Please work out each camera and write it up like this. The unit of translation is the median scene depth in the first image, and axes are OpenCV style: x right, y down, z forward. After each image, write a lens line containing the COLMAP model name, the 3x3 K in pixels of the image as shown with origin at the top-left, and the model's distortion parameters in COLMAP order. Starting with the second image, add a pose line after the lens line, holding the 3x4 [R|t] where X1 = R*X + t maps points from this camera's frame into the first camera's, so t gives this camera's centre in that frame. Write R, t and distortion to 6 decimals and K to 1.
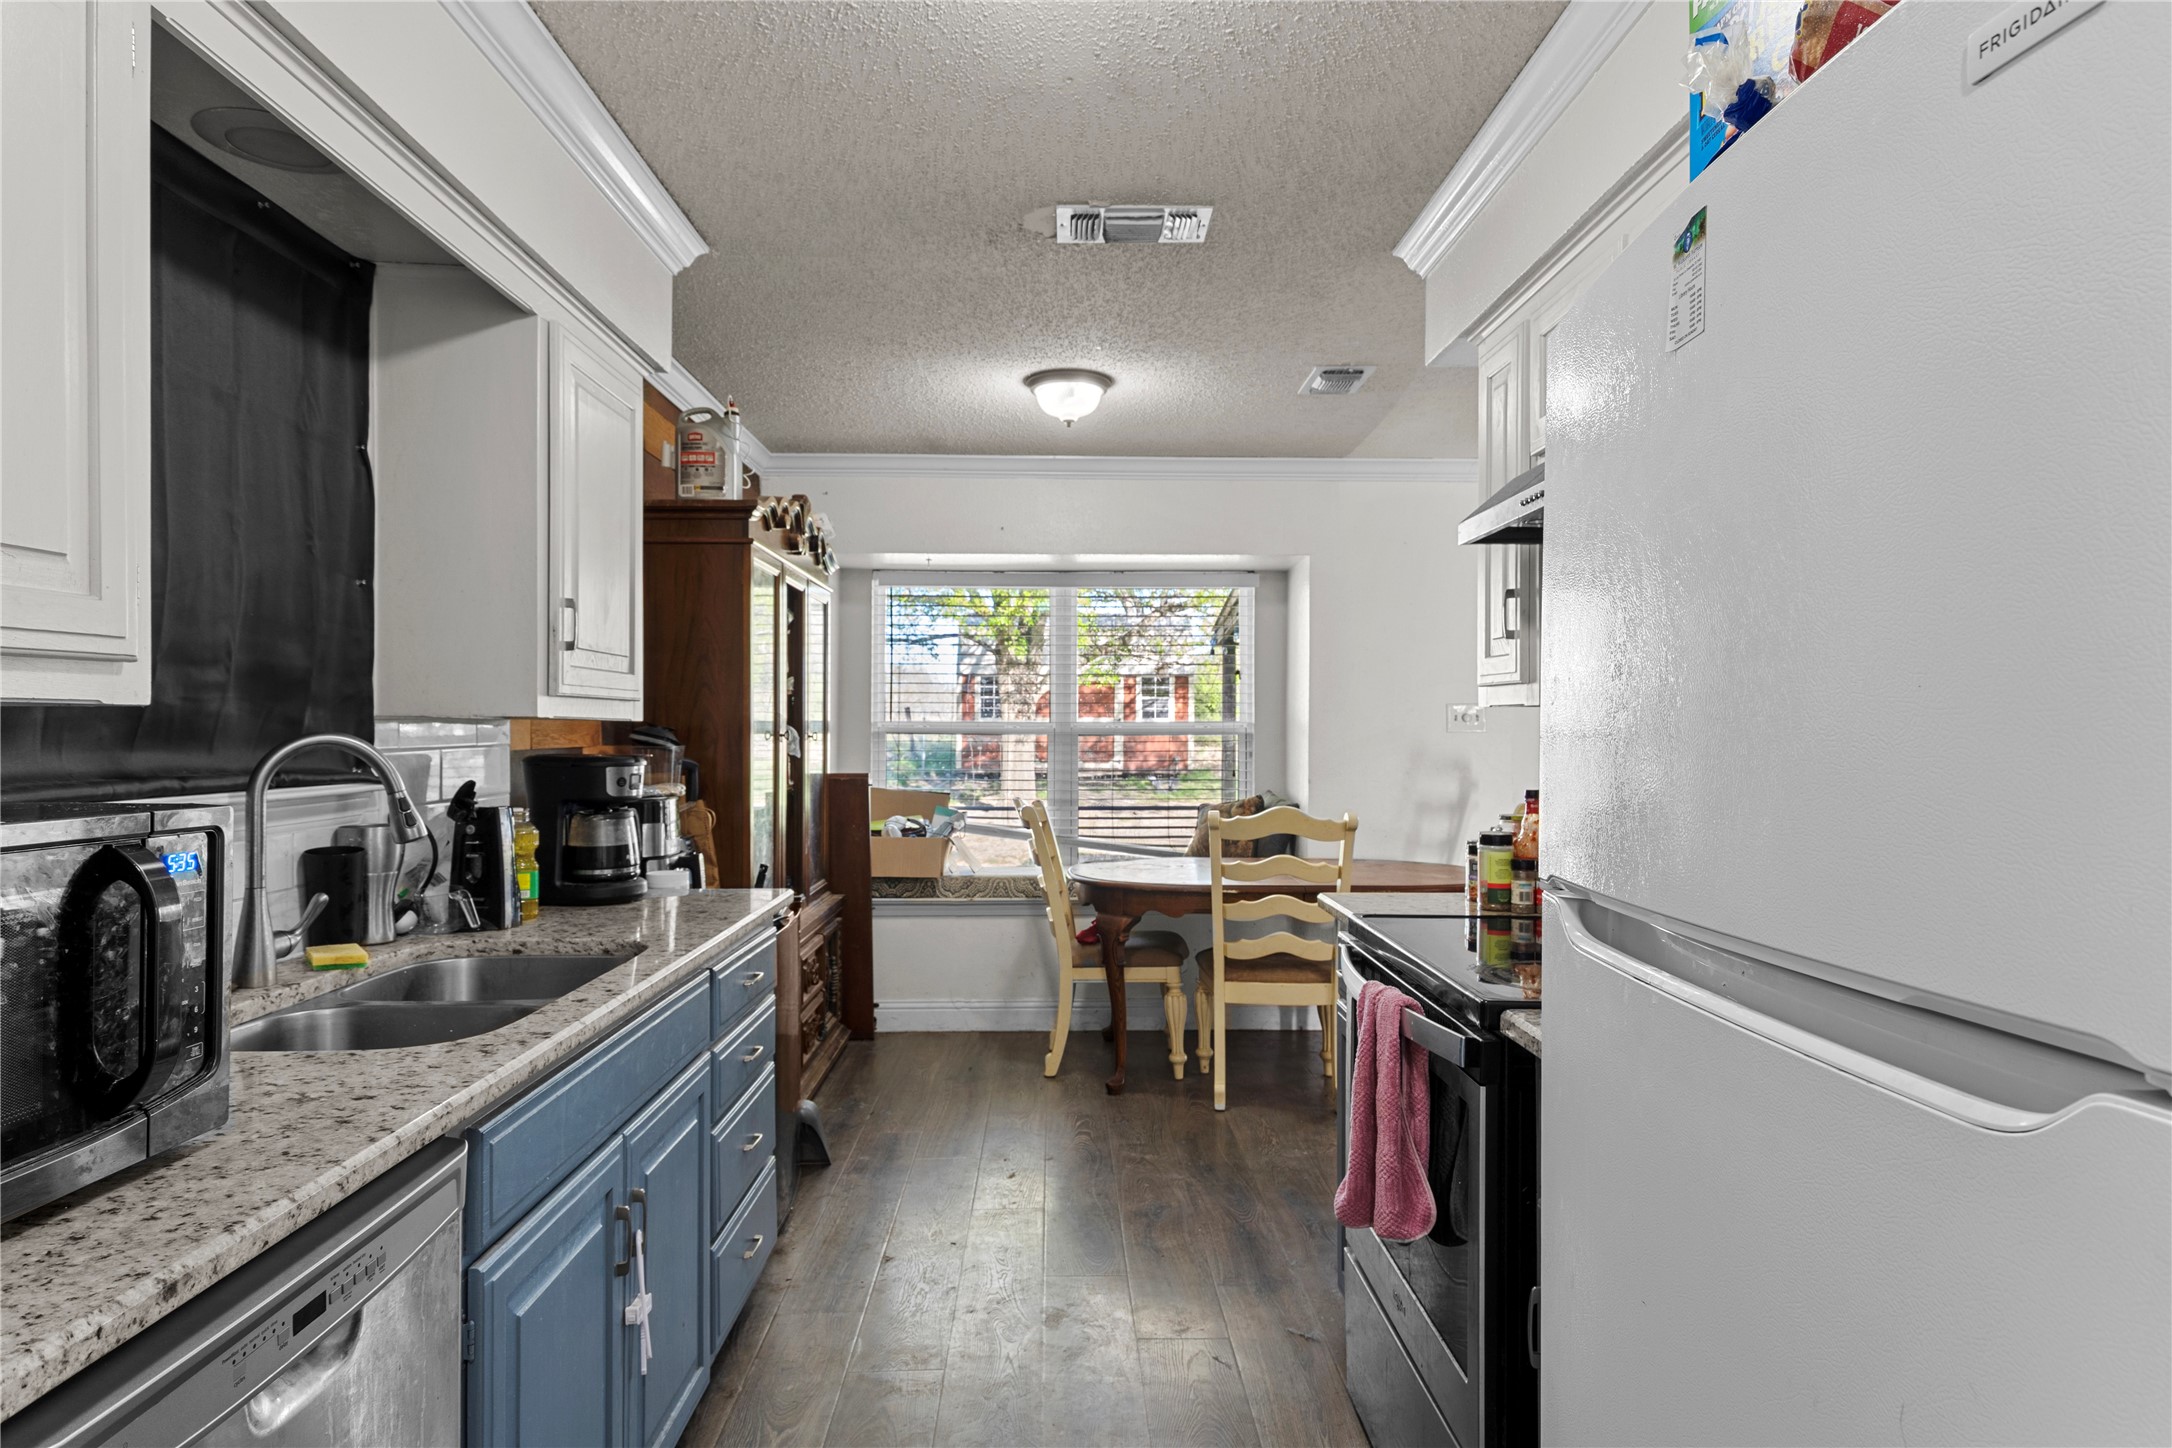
lens RADIAL K [[1248.6, 0, 1086.0], [0, 1248.6, 724.0], [0, 0, 1]] dist [0.049899, -0.035707]
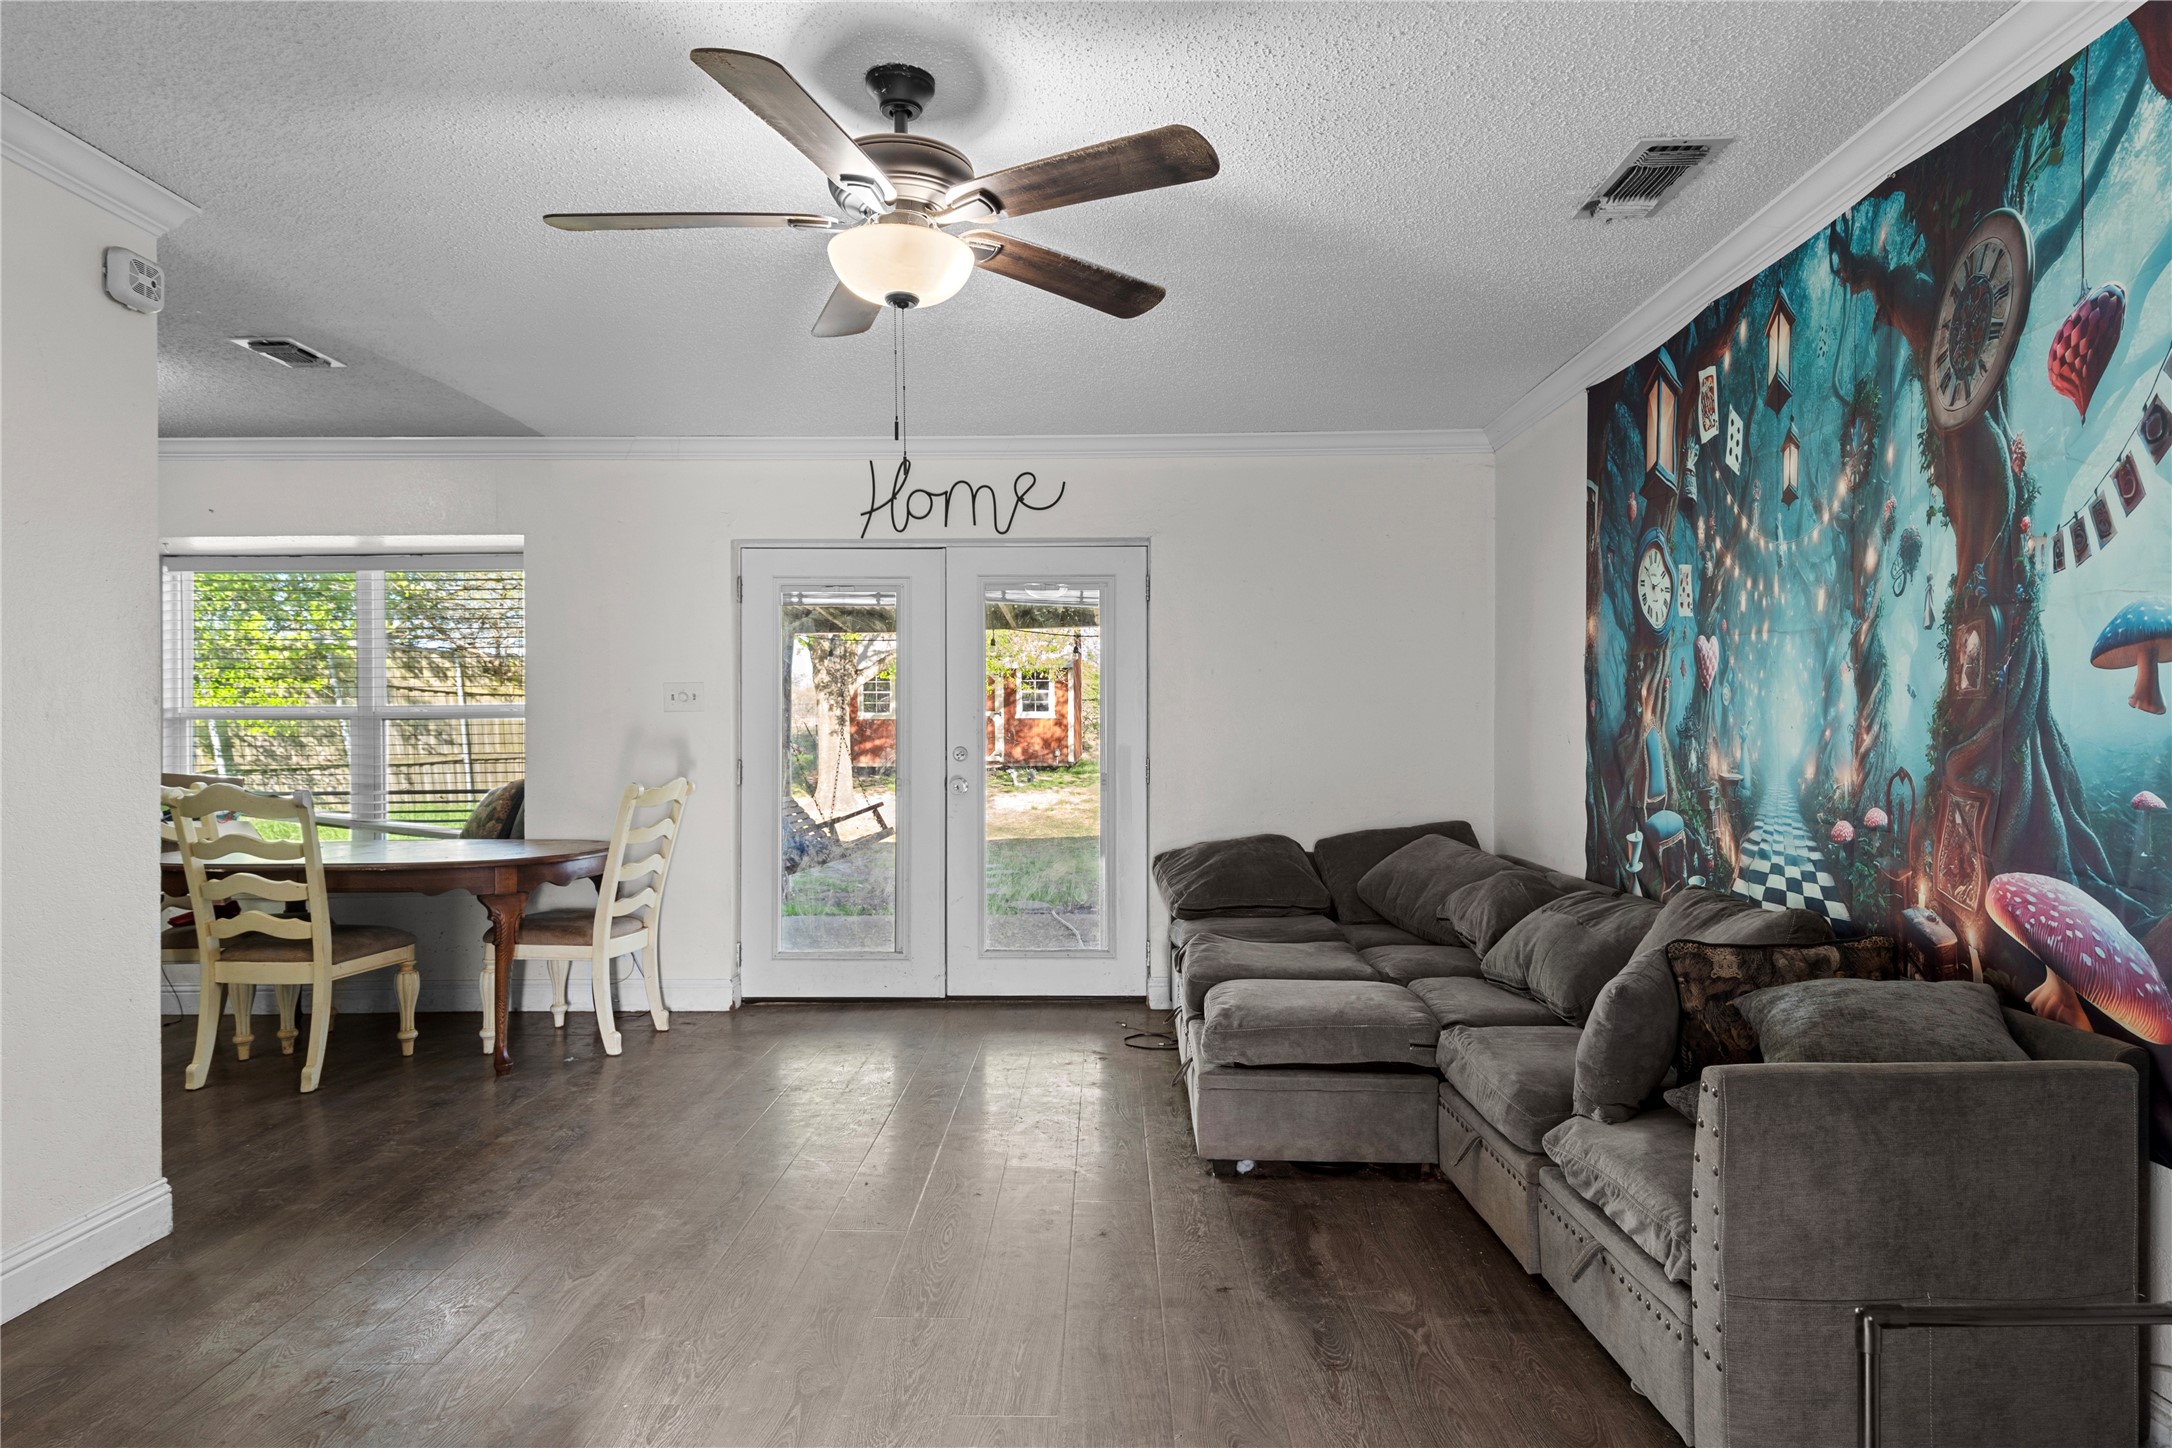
lens RADIAL K [[1248.6, 0, 1086.0], [0, 1248.6, 724.0], [0, 0, 1]] dist [0.049899, -0.035707]
pose [[0.999173, -0.008842, -0.039687, 0.653311], [0.008913, 0.999959, 0.001596, 0.017672], [0.039672, -0.001948, 0.999211, 0.018392]]
